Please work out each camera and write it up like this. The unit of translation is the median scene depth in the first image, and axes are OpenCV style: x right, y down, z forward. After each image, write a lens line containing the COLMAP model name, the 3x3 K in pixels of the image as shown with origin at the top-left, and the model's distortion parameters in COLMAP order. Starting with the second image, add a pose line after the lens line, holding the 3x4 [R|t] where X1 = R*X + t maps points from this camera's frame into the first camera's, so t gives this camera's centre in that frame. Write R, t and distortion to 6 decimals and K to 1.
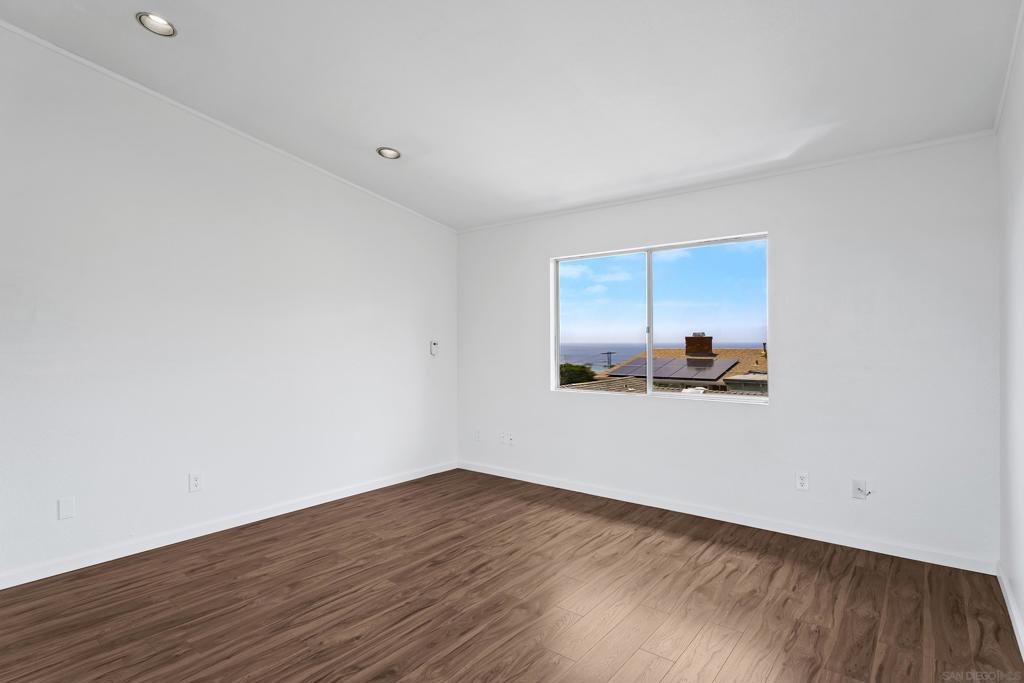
lens RADIAL K [[511.5, 0, 510.7], [0, 511.5, 343.1], [0, 0, 1]] dist [0.000471, -0.000034]
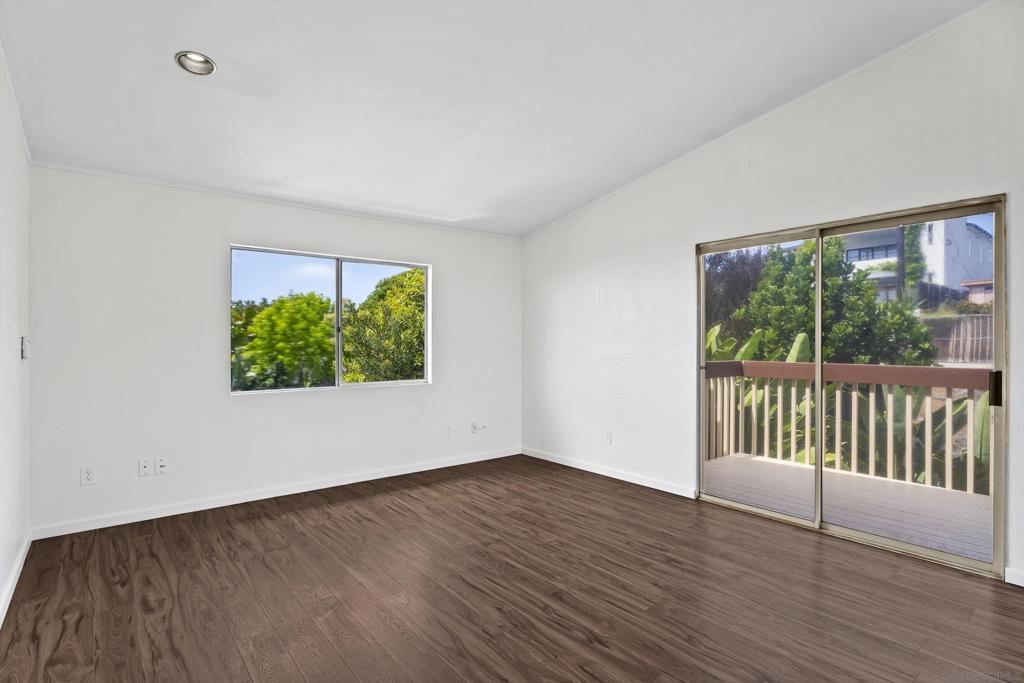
lens RADIAL K [[511.5, 0, 516.0], [0, 511.5, 347.4], [0, 0, 1]] dist [0.000471, -0.000034]
pose [[0.198230, 0.006072, 0.980137, -1.057384], [-0.003810, 0.999978, -0.005424, 0.039486], [-0.980148, -0.002659, 0.198249, 0.611068]]
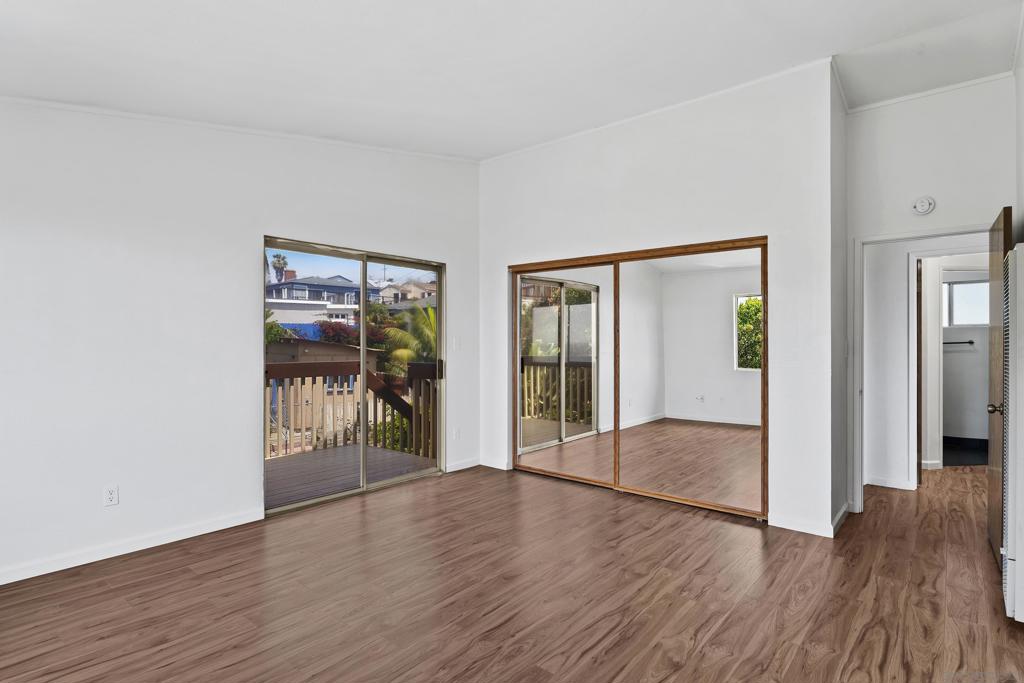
lens RADIAL K [[511.5, 0, 509.0], [0, 511.5, 340.2], [0, 0, 1]] dist [0.000471, -0.000034]
pose [[-0.999633, 0.005325, 0.026555, -0.202557], [0.005312, 0.999986, -0.000569, 0.000735], [-0.026557, -0.000427, -0.999647, 1.716916]]
